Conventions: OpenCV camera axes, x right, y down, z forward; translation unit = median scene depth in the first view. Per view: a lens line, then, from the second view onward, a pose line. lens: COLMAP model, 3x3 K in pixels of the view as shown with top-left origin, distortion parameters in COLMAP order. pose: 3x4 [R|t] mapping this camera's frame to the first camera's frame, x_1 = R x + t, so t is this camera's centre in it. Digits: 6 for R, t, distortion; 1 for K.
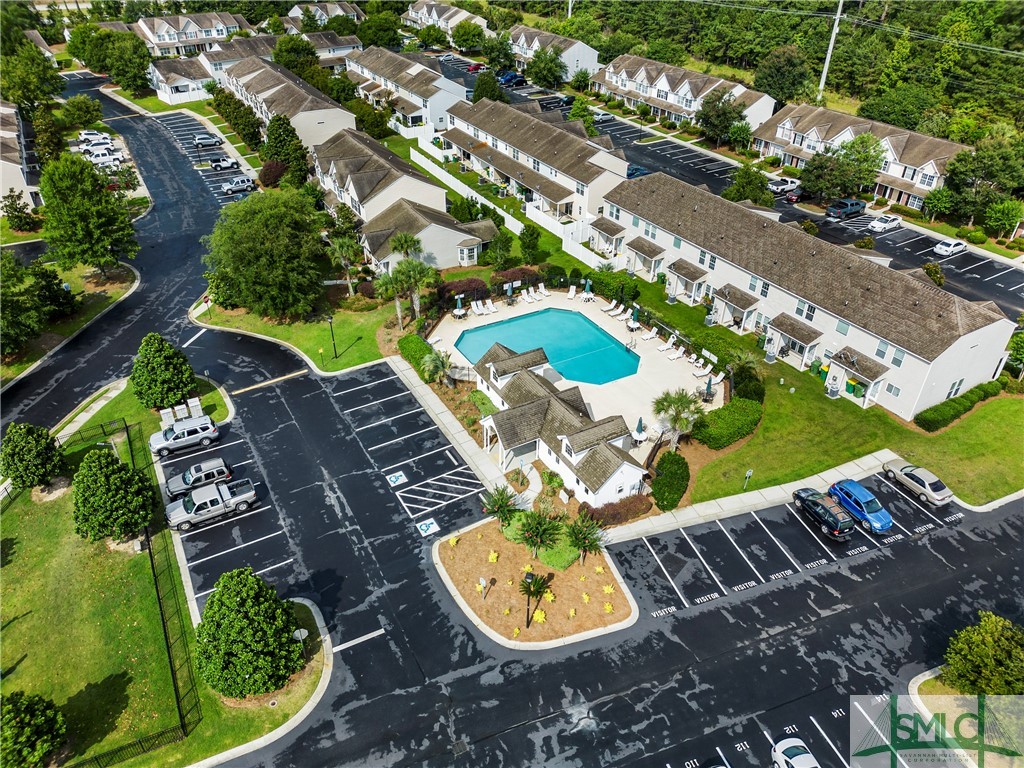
lens RADIAL K [[714.9, 0, 509.9], [0, 714.9, 381.8], [0, 0, 1]] dist [0.089607, -0.096346]
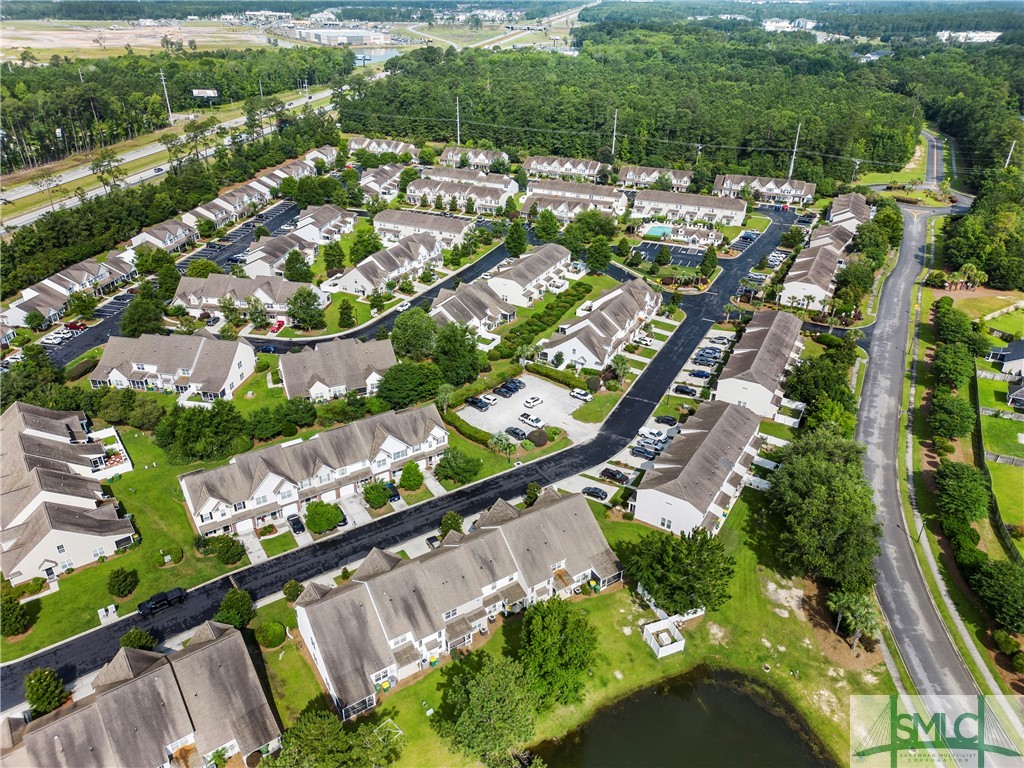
lens RADIAL K [[714.9, 0, 509.9], [0, 714.9, 381.8], [0, 0, 1]] dist [0.089607, -0.096346]
pose [[0.795740, -0.290965, 0.531167, -2.869856], [0.332724, 0.942852, 0.018027, 0.355698], [-0.506057, 0.162387, 0.847075, -1.720813]]
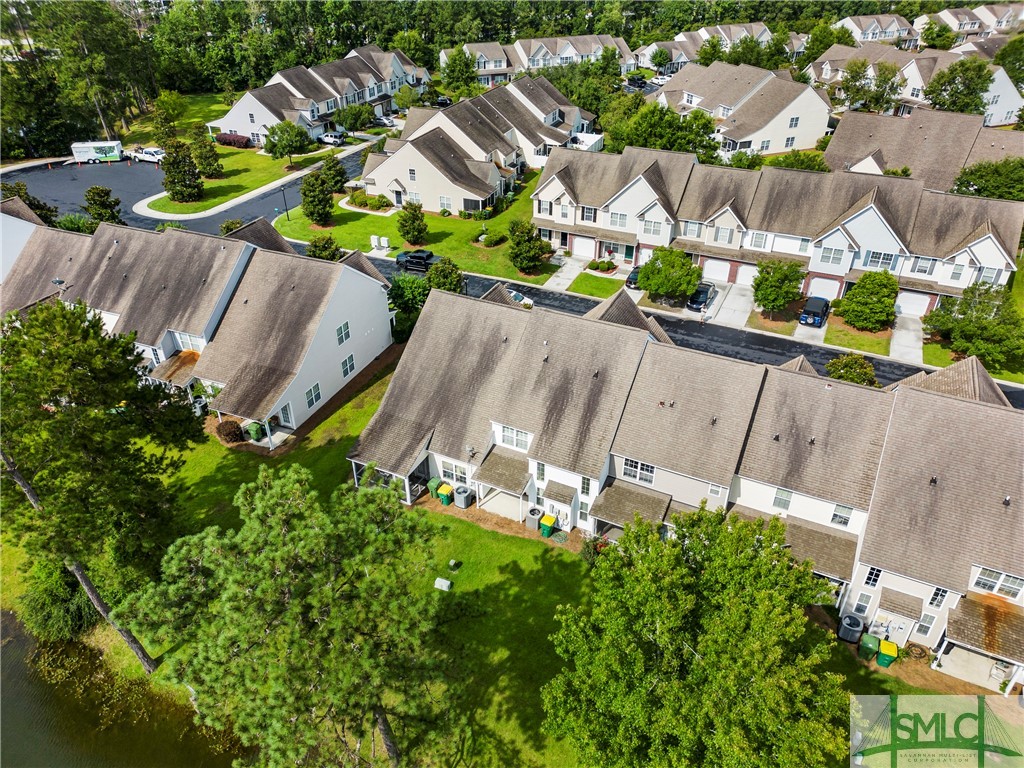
lens RADIAL K [[714.9, 0, 509.9], [0, 714.9, 381.8], [0, 0, 1]] dist [0.089607, -0.096346]
pose [[0.927309, 0.190711, -0.322068, -2.277704], [-0.196573, 0.980381, 0.014547, 0.703488], [0.318524, 0.049820, 0.946605, -1.004809]]
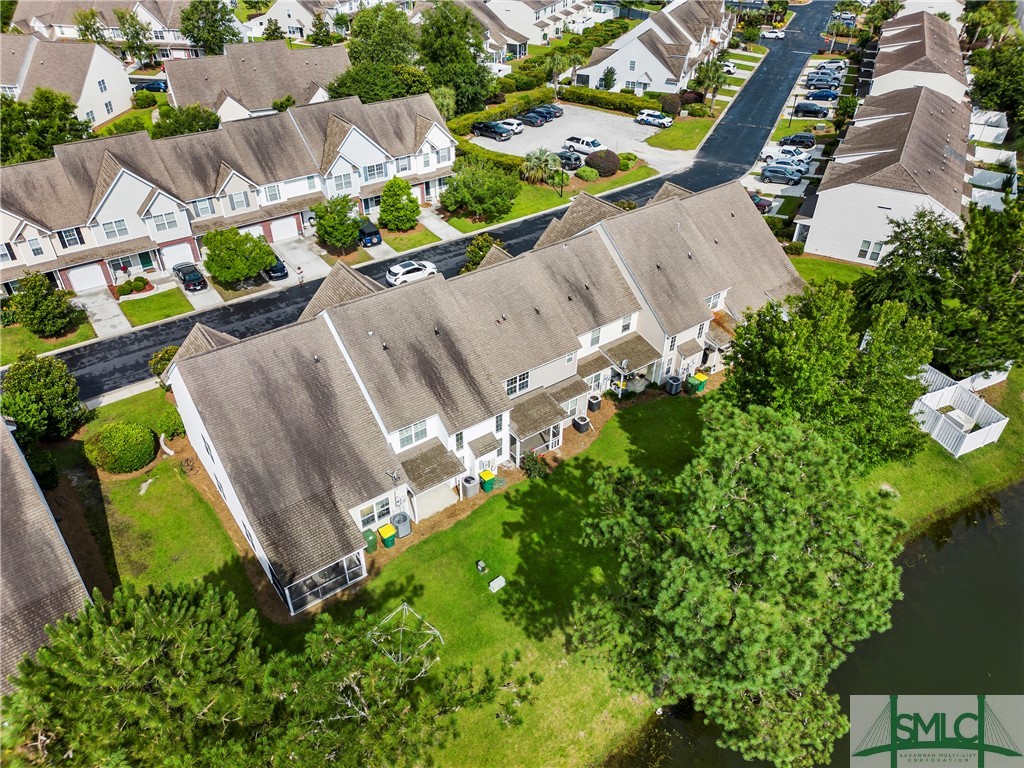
lens RADIAL K [[714.9, 0, 509.9], [0, 714.9, 381.8], [0, 0, 1]] dist [0.089607, -0.096346]
pose [[0.757582, -0.390546, 0.523015, -2.688508], [0.364934, 0.917752, 0.156701, 0.658905], [-0.541196, 0.072152, 0.837795, -0.945036]]
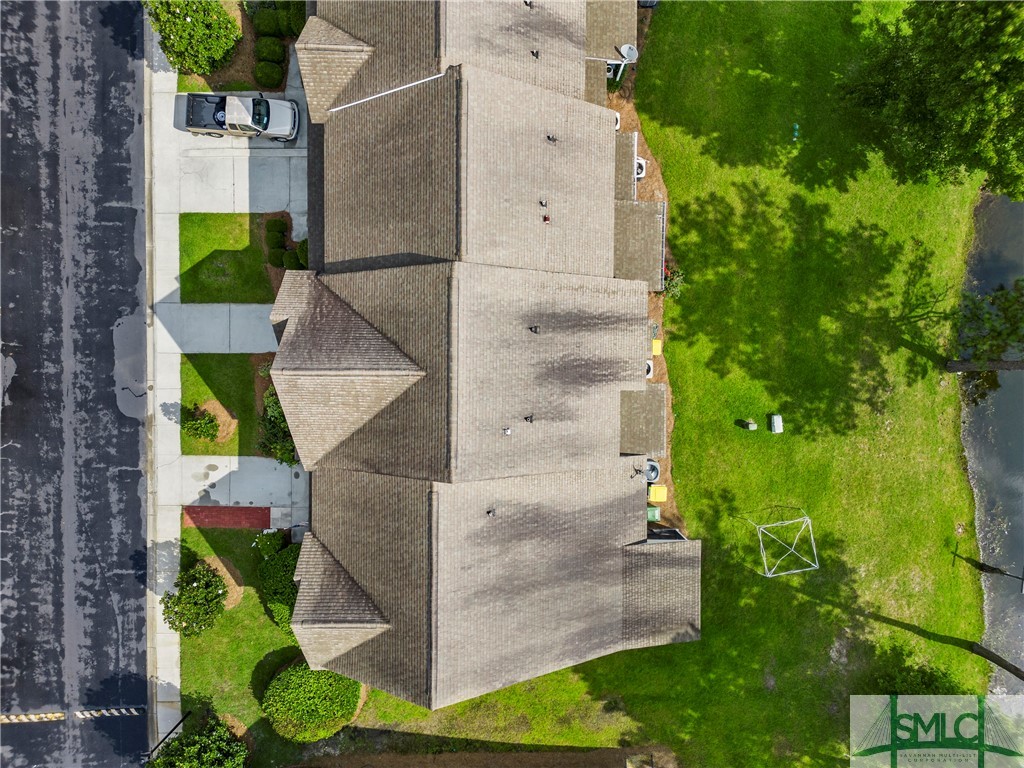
lens RADIAL K [[714.9, 0, 509.9], [0, 714.9, 381.8], [0, 0, 1]] dist [0.089607, -0.096346]
pose [[-0.069972, -0.997114, -0.029460, -2.420732], [0.558100, -0.063608, 0.827332, 0.373653], [-0.826818, 0.041448, 0.560940, -0.611025]]
